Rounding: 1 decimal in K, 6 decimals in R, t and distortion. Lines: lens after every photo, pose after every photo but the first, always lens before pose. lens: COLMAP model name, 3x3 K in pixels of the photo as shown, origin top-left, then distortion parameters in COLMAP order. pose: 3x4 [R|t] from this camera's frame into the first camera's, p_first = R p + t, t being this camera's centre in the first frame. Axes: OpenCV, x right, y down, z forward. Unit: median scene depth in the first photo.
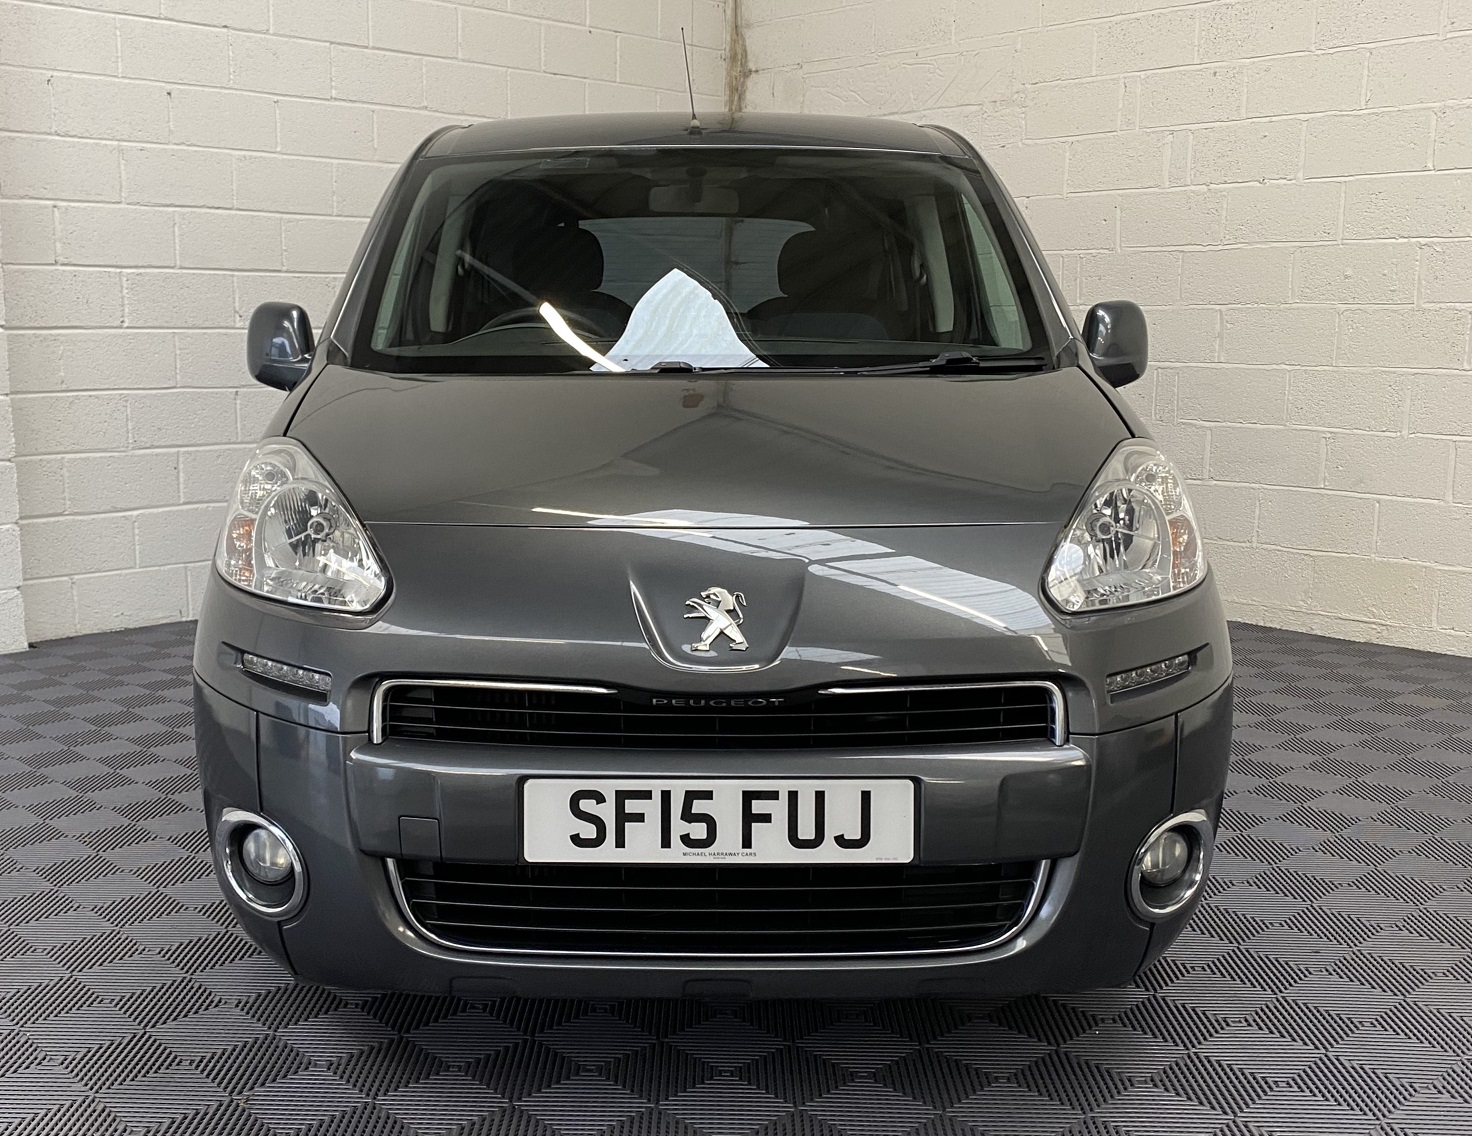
lens RADIAL K [[1397.9, 0, 738.4], [0, 1397.9, 528.0], [0, 0, 1]] dist [0.172772, -0.291713]
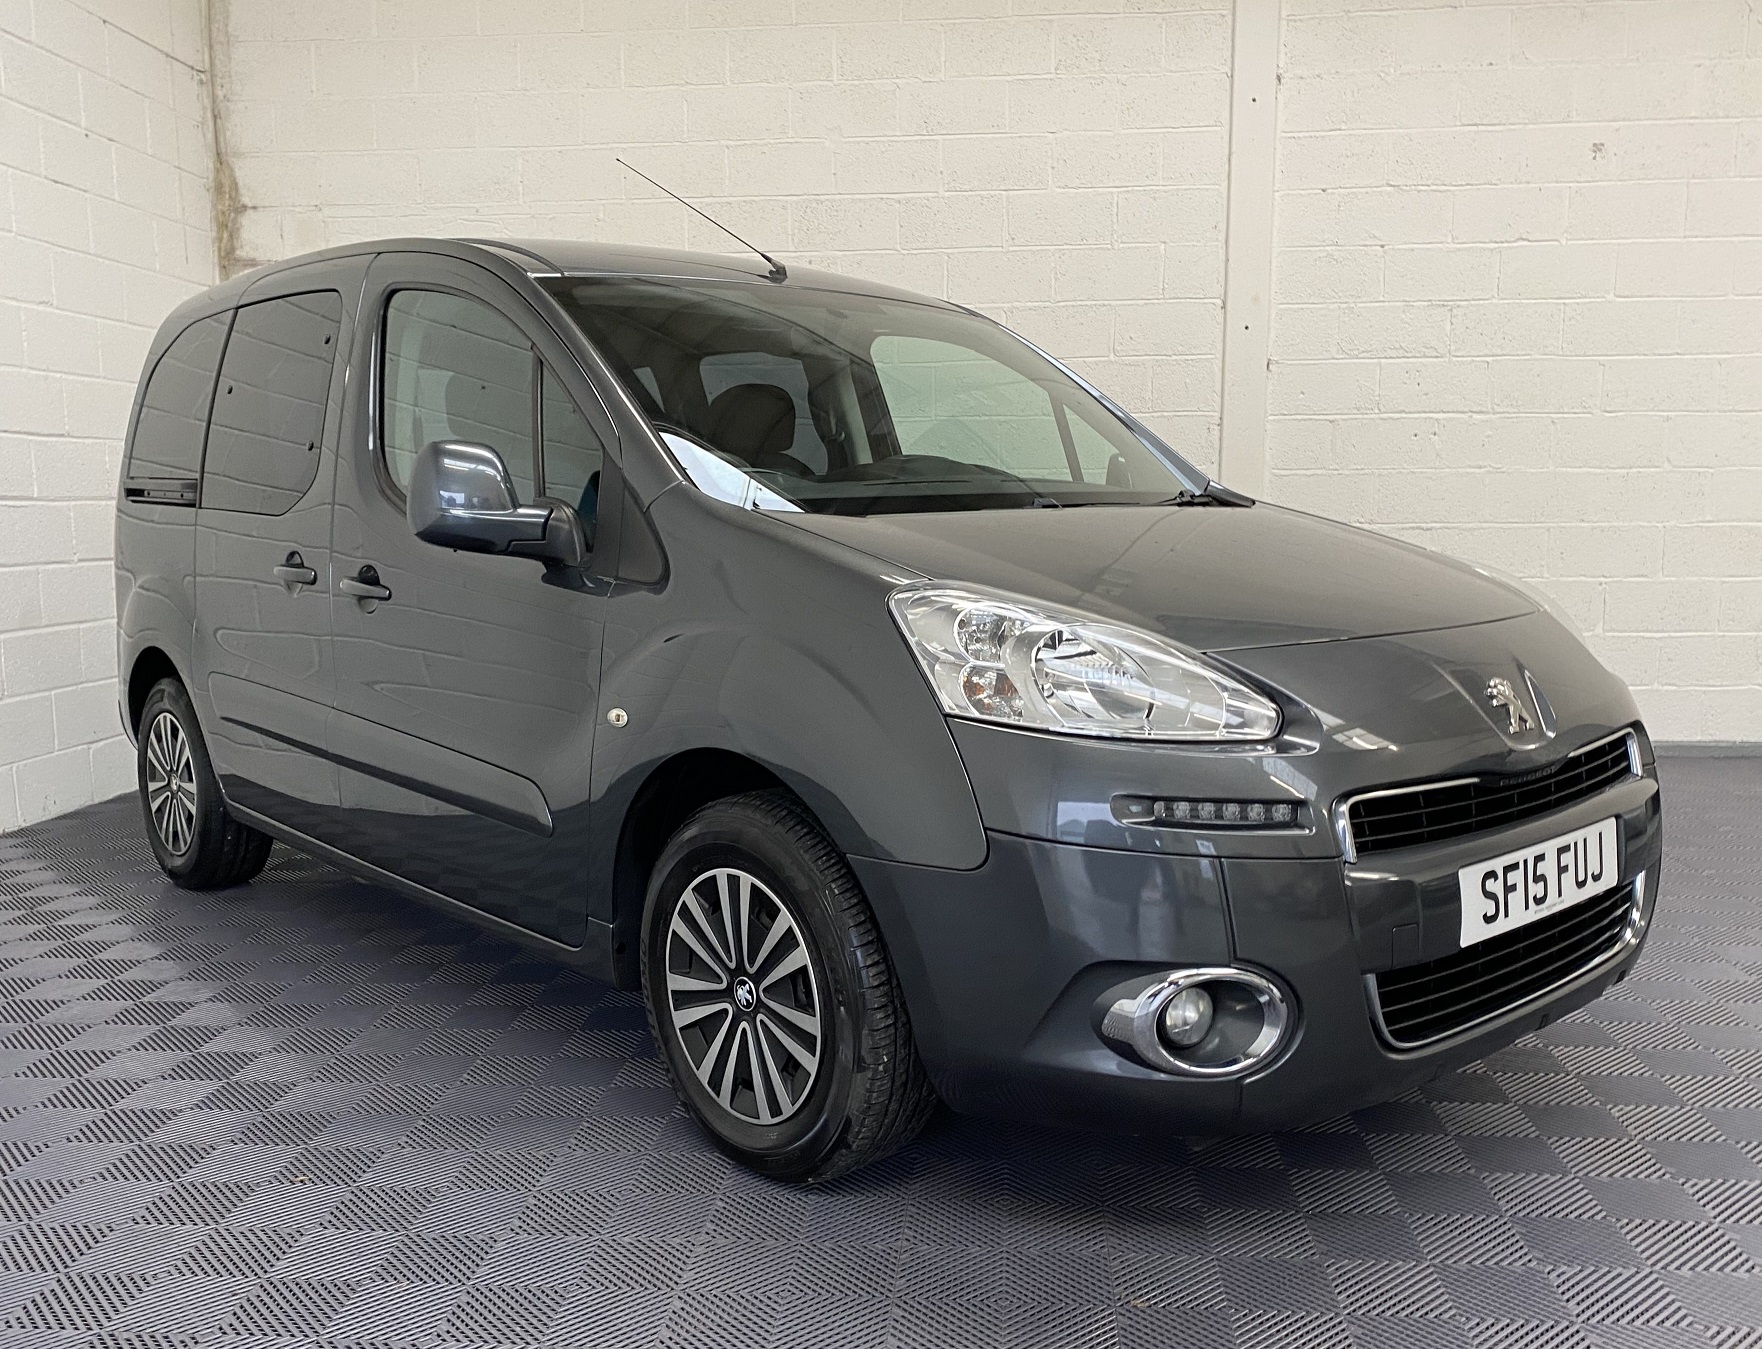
lens RADIAL K [[1483.7, 0, 706.6], [0, 1483.7, 679.9], [0, 0, 1]] dist [0.082119, -0.002741]
pose [[0.775406, -0.098349, 0.623758, -1.283699], [0.118867, 0.992871, 0.008783, -0.040892], [-0.620175, 0.067334, 0.781569, 0.450973]]
